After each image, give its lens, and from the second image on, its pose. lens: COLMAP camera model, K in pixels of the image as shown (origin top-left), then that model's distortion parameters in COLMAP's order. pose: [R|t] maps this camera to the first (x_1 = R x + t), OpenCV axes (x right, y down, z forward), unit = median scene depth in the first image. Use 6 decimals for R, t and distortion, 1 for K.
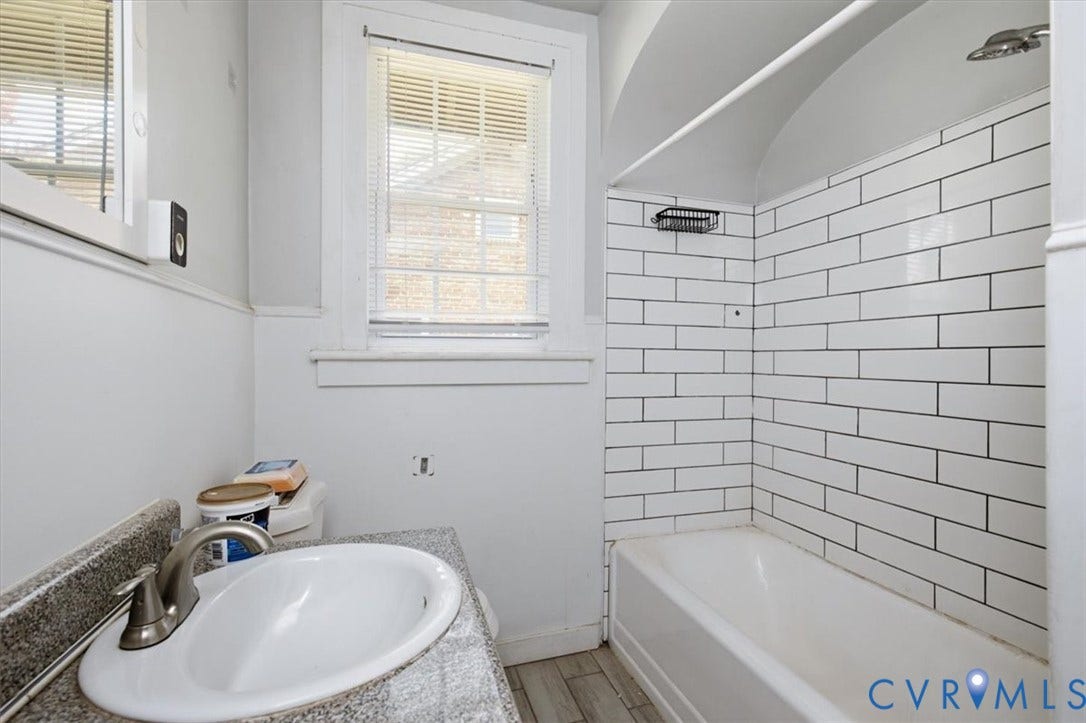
lens RADIAL K [[499.0, 0, 546.6], [0, 499.0, 357.8], [0, 0, 1]] dist [-0.002982, -0.000231]
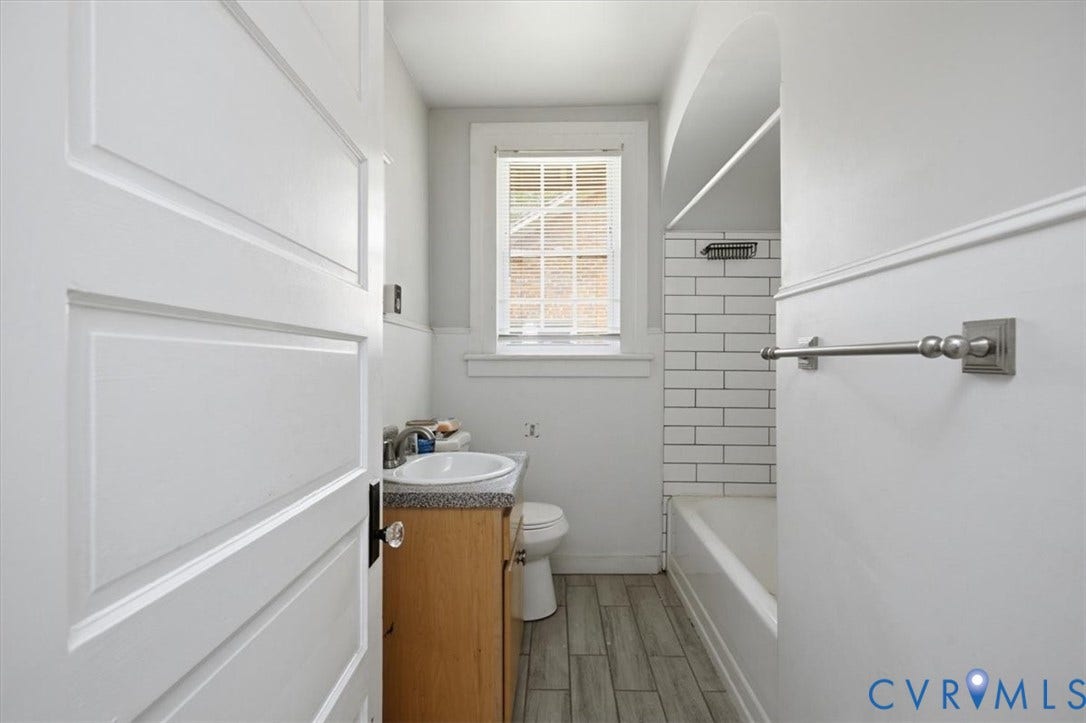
lens RADIAL K [[499.0, 0, 540.8], [0, 499.0, 362.2], [0, 0, 1]] dist [-0.002982, -0.000231]
pose [[0.943912, -0.001140, -0.330195, 0.249113], [0.000896, 0.999999, -0.000892, 0.010754], [0.330196, 0.000546, 0.943912, -0.373308]]
